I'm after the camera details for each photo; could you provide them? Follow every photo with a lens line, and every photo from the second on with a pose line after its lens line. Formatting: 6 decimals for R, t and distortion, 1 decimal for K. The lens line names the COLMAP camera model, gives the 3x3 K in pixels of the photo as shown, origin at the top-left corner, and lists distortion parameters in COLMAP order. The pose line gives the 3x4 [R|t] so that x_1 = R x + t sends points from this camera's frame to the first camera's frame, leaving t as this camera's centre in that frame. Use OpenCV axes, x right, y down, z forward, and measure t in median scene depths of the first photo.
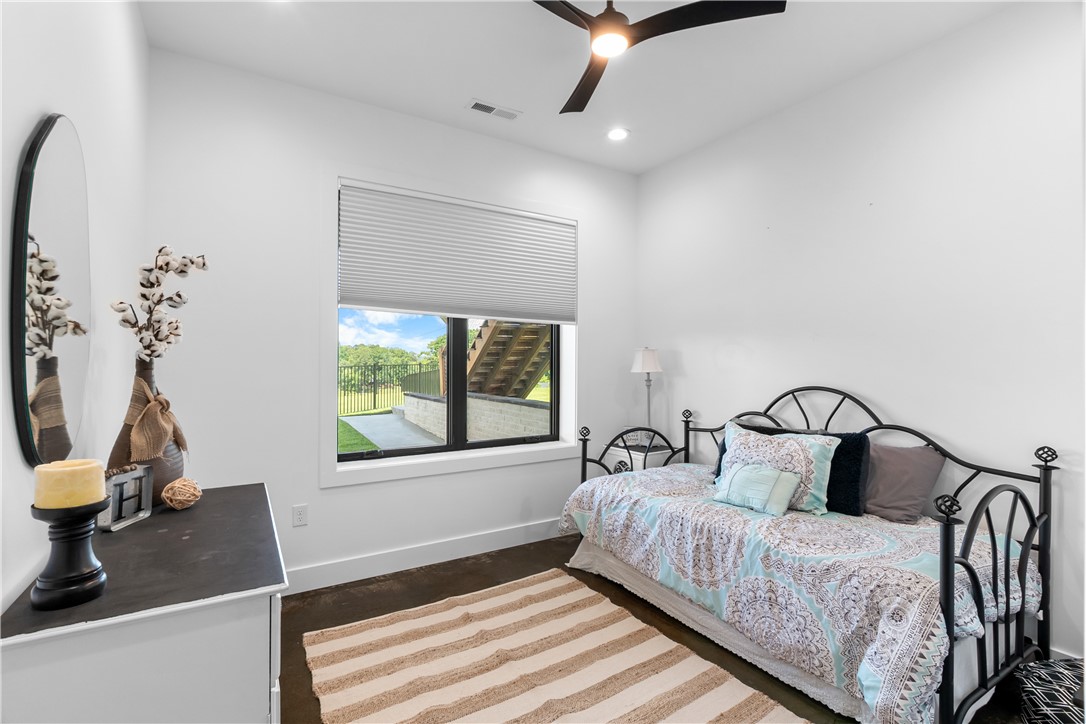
lens RADIAL K [[502.9, 0, 545.4], [0, 502.9, 365.0], [0, 0, 1]] dist [-0.003819, -0.000584]
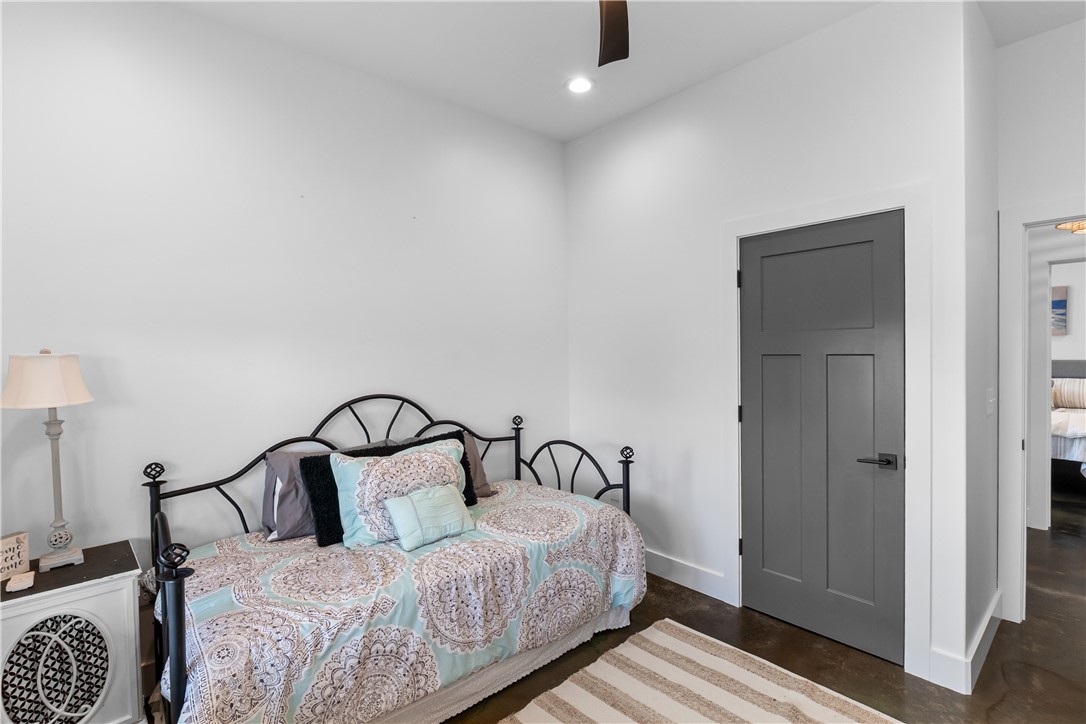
lens RADIAL K [[502.9, 0, 545.7], [0, 502.9, 353.4], [0, 0, 1]] dist [-0.003819, -0.000584]
pose [[-0.159174, -0.014433, 0.987145, -0.517822], [0.017922, 0.999686, 0.017506, -0.054174], [-0.987088, 0.020479, -0.158866, 1.006475]]
